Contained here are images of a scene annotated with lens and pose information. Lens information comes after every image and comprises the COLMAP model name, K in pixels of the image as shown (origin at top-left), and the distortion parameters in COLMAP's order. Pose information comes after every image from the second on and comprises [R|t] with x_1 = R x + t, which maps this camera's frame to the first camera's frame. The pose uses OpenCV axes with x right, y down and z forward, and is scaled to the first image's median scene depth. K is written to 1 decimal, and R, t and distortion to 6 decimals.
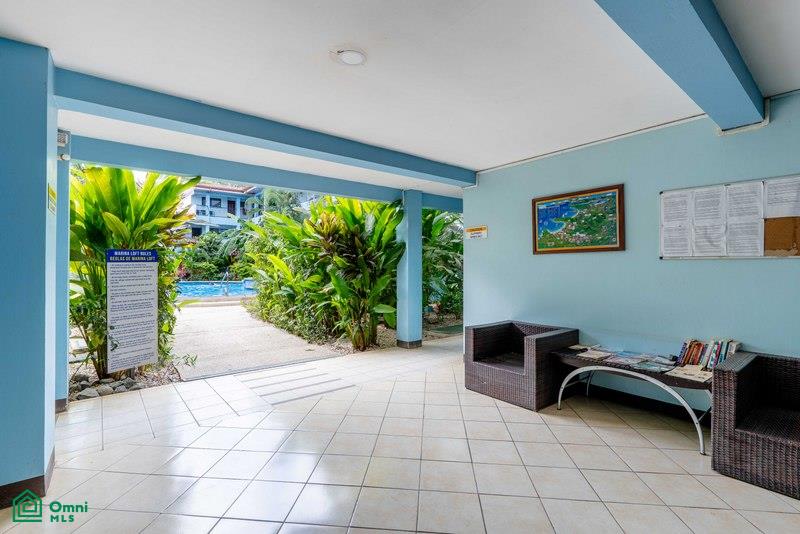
lens RADIAL K [[368.9, 0, 400.4], [0, 368.9, 265.7], [0, 0, 1]] dist [-0.001653, 0.000407]
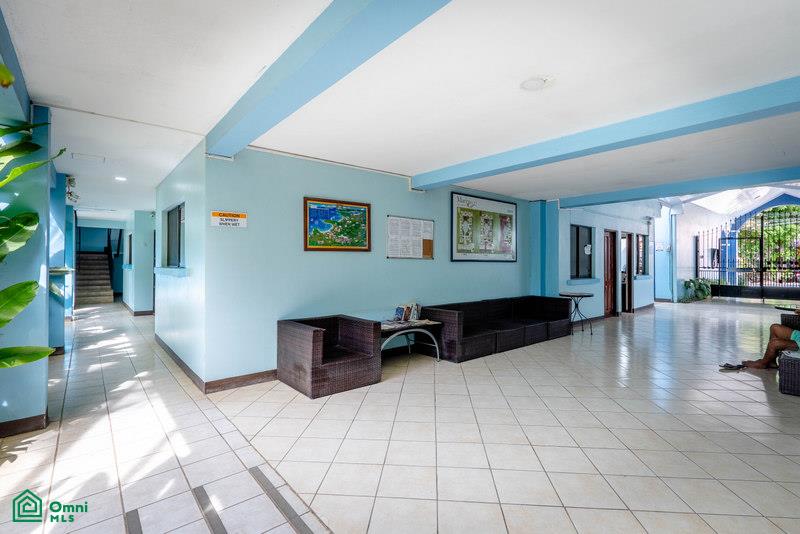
lens RADIAL K [[368.9, 0, 399.4], [0, 368.9, 264.5], [0, 0, 1]] dist [-0.001653, 0.000407]
pose [[-0.001784, -0.008839, 0.999959, -0.726587], [-0.009175, 0.999919, 0.008823, -0.004451], [-0.999956, -0.009158, -0.001865, 0.807436]]
